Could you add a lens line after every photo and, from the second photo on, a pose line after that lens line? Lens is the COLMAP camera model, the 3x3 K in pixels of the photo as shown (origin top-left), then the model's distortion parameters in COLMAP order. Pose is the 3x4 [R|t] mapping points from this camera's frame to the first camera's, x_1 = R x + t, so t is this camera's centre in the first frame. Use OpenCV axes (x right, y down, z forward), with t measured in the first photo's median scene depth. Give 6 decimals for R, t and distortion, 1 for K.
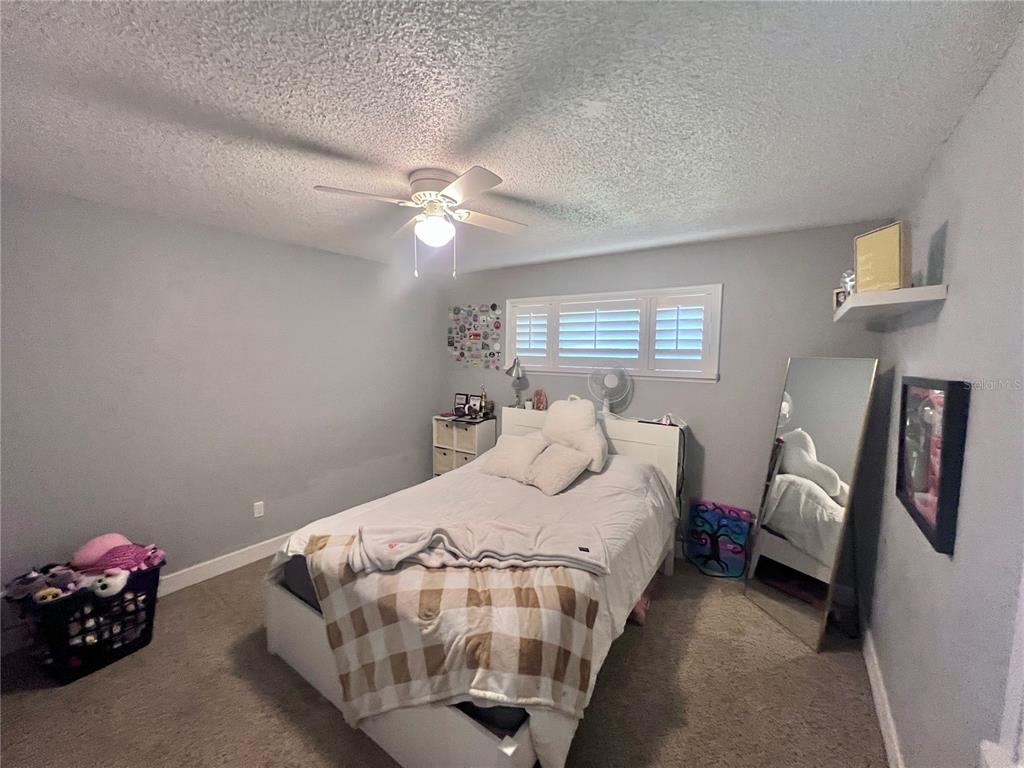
lens RADIAL K [[409.0, 0, 513.4], [0, 409.0, 385.9], [0, 0, 1]] dist [0.000261, 0.000030]
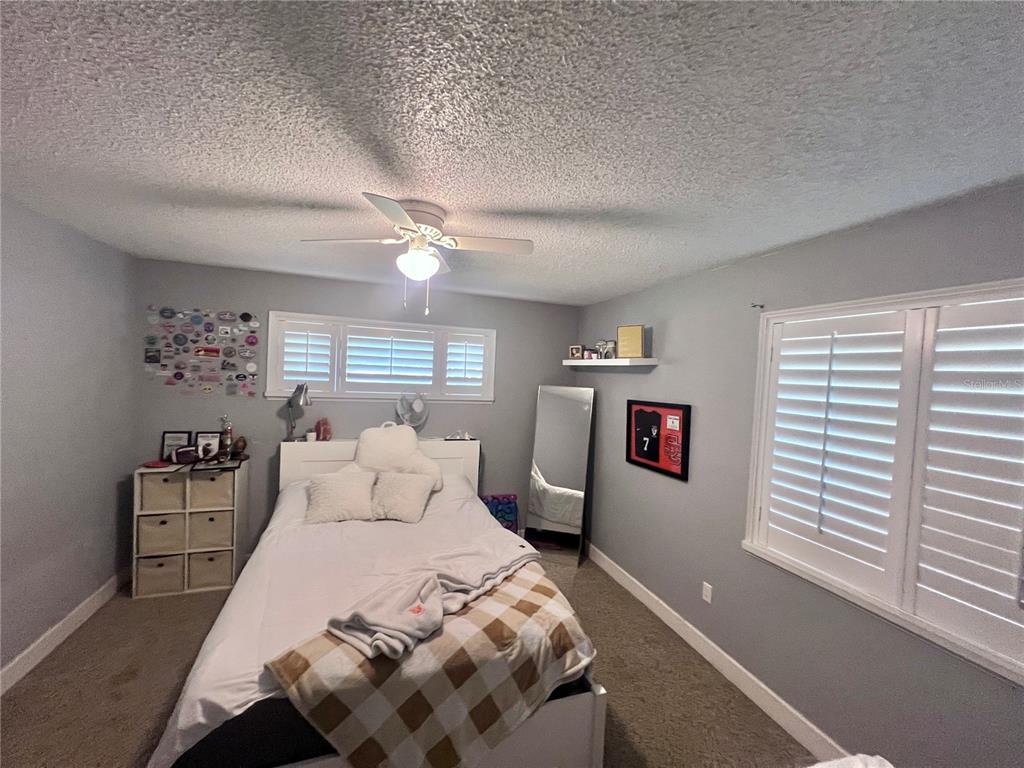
lens RADIAL K [[409.0, 0, 513.4], [0, 409.0, 385.9], [0, 0, 1]] dist [0.000261, 0.000030]
pose [[0.580942, -0.011698, 0.813861, -0.490933], [0.031870, 0.999457, -0.008383, -0.046885], [-0.813321, 0.030808, 0.580999, 0.160267]]
